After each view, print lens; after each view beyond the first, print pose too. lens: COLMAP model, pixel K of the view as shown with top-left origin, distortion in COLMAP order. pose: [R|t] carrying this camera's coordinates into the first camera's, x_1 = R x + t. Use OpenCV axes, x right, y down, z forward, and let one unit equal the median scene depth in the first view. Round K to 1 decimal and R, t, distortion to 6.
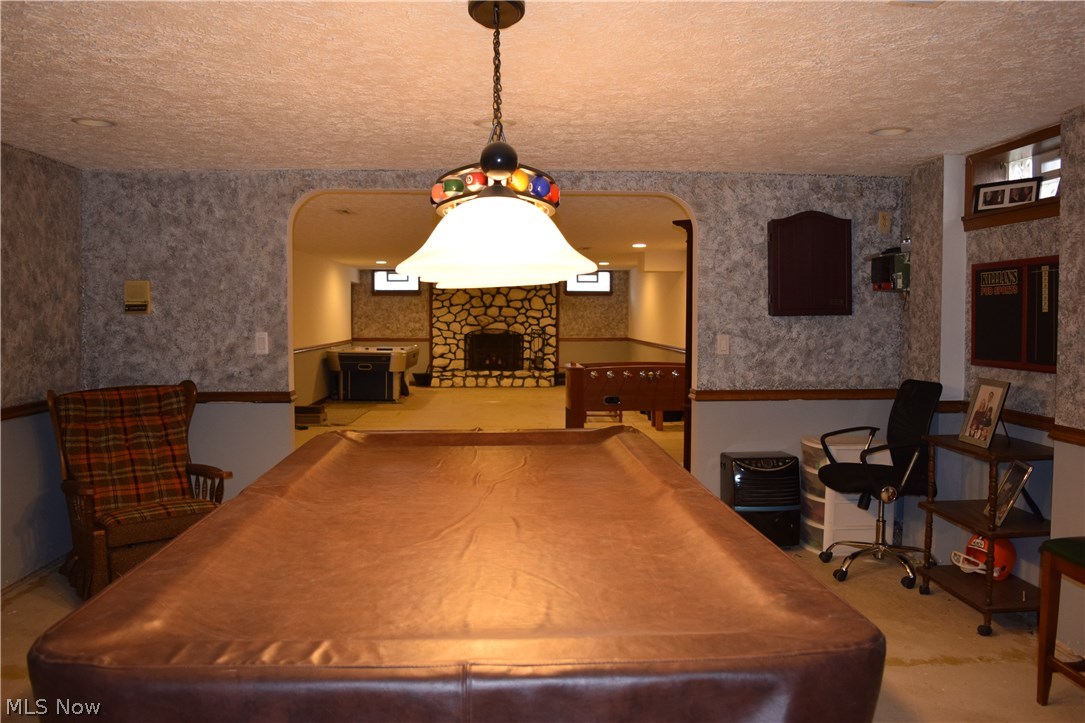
lens RADIAL K [[856.2, 0, 542.5], [0, 856.2, 361.5], [0, 0, 1]] dist [-0.084909, 0.004549]
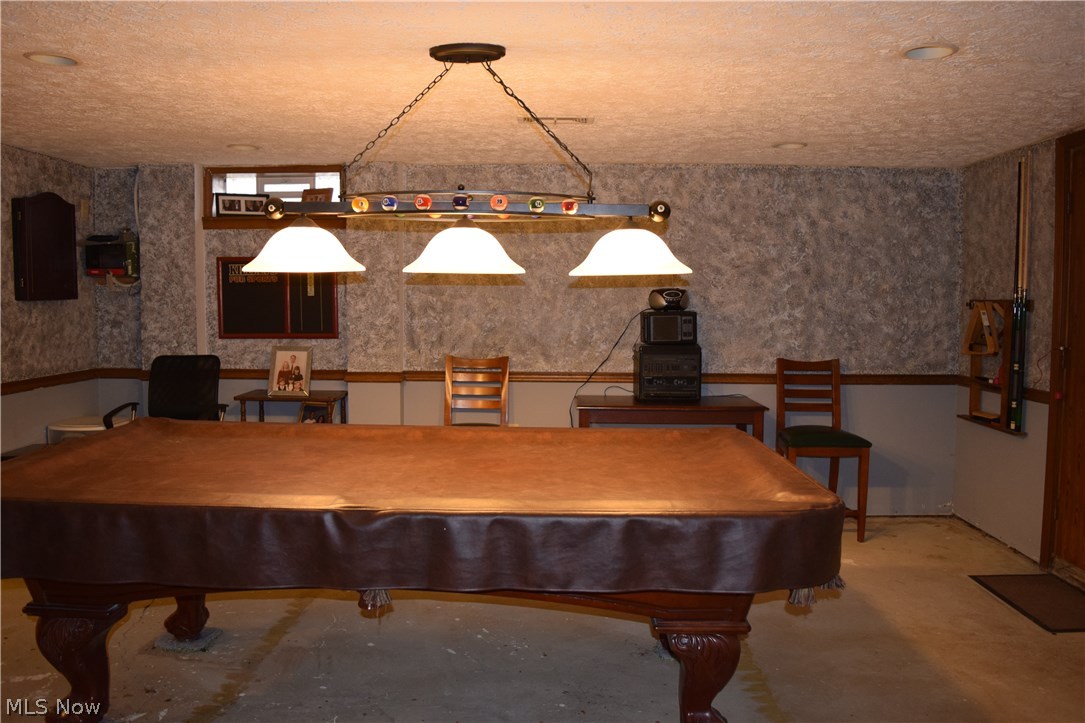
lens RADIAL K [[856.2, 0, 542.5], [0, 856.2, 361.5], [0, 0, 1]] dist [-0.084909, 0.004549]
pose [[0.068882, -0.073378, 0.994923, -0.595718], [0.051765, 0.996211, 0.069889, -0.021209], [-0.996281, 0.046688, 0.072420, 0.372276]]
